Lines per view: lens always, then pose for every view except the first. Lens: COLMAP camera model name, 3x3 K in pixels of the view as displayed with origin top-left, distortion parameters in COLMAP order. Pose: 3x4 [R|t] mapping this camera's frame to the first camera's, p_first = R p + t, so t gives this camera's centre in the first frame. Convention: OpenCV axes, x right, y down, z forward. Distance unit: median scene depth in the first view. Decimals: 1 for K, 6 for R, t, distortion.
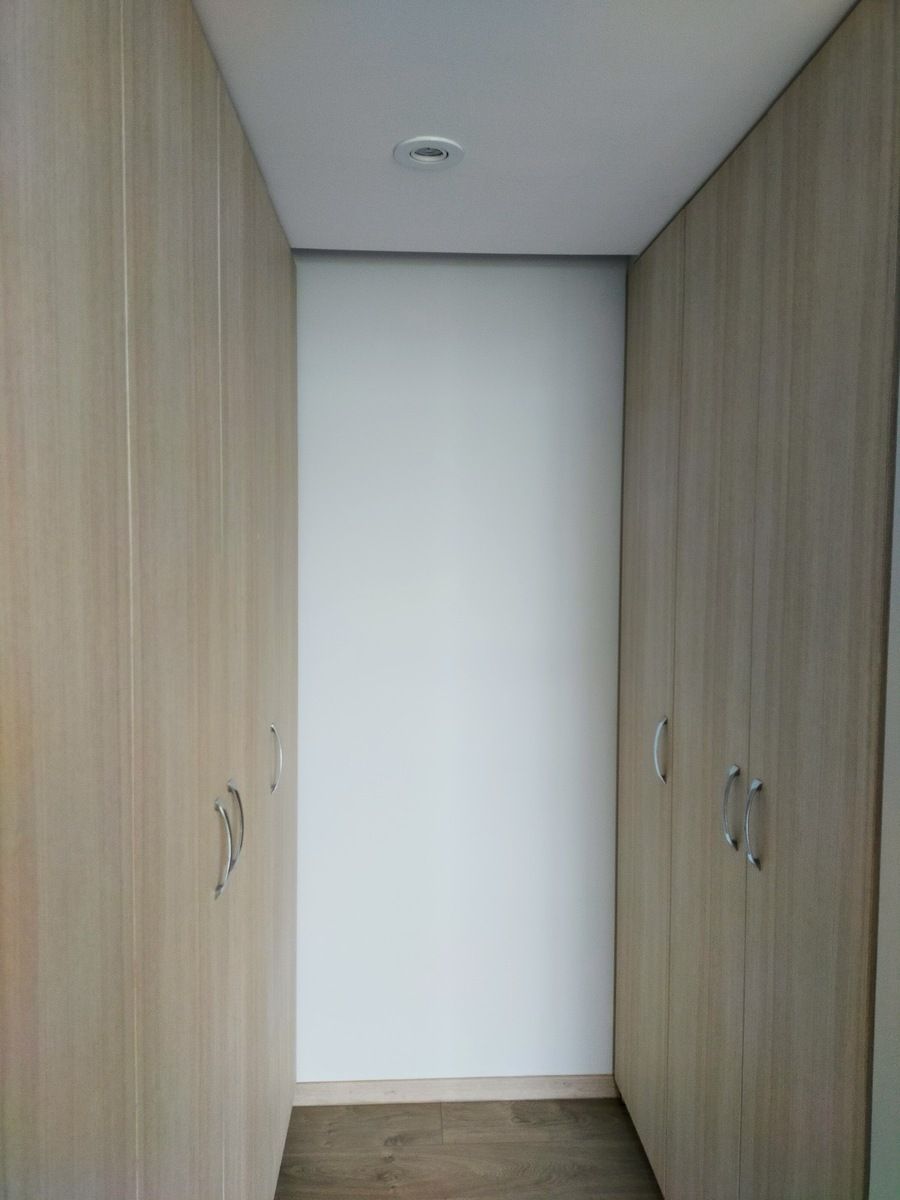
lens RADIAL K [[888.6, 0, 450.2], [0, 888.6, 600.6], [0, 0, 1]] dist [-0.009348, -0.002807]
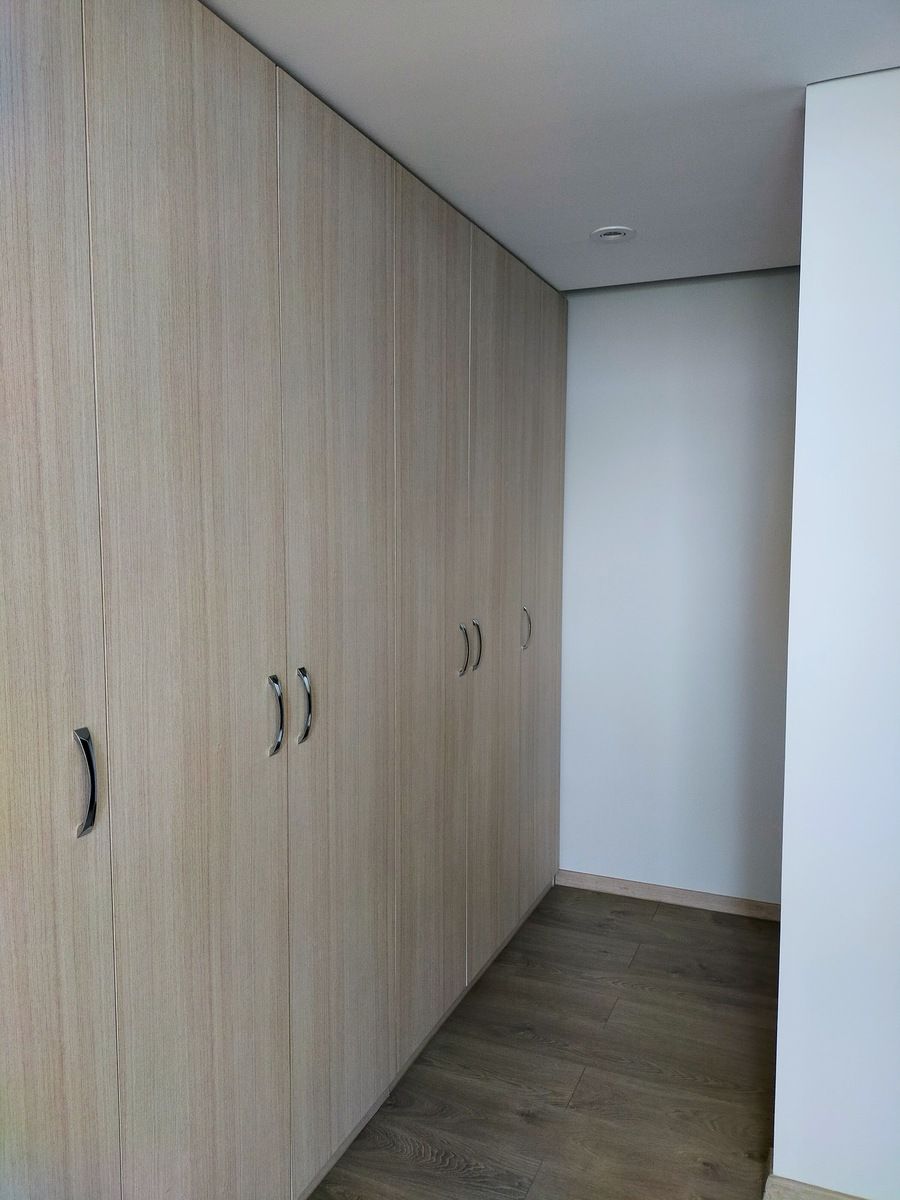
lens RADIAL K [[888.6, 0, 449.2], [0, 888.6, 599.6], [0, 0, 1]] dist [-0.009348, -0.002807]
pose [[0.895503, 0.028555, -0.444139, 0.327207], [-0.019552, 0.999500, 0.024838, 0.081059], [0.444627, -0.013558, 0.895613, -0.408038]]
